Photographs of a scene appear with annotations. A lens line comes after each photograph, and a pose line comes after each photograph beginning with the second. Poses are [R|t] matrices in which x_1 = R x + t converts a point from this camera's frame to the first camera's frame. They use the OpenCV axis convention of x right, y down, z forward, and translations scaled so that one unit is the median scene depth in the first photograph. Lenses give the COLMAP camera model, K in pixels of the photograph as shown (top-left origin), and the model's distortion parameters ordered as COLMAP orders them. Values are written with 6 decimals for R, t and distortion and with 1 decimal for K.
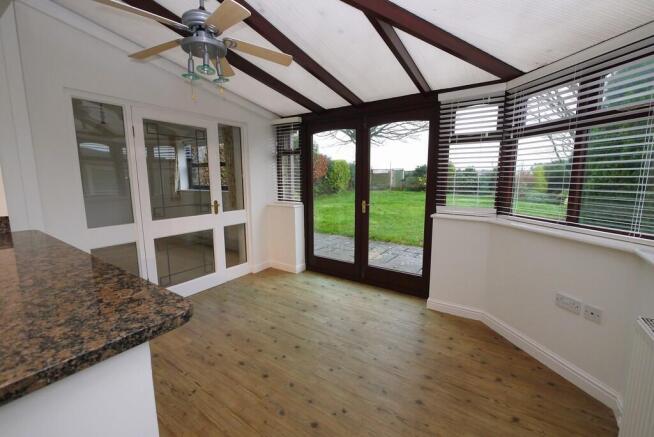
lens RADIAL K [[274.0, 0, 326.3], [0, 274.0, 218.0], [0, 0, 1]] dist [-0.008432, -0.000321]
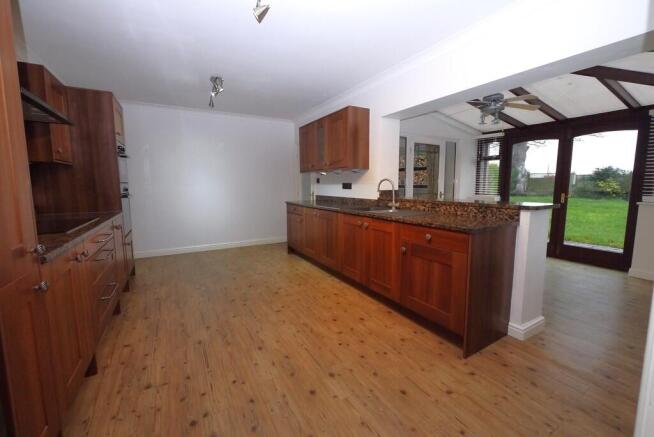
lens RADIAL K [[274.0, 0, 324.7], [0, 274.0, 217.1], [0, 0, 1]] dist [-0.008432, -0.000321]
pose [[0.901046, 0.052333, -0.430555, -0.320985], [-0.064528, 0.997821, -0.013758, 0.139546], [0.428897, 0.040180, 0.902459, -0.642562]]
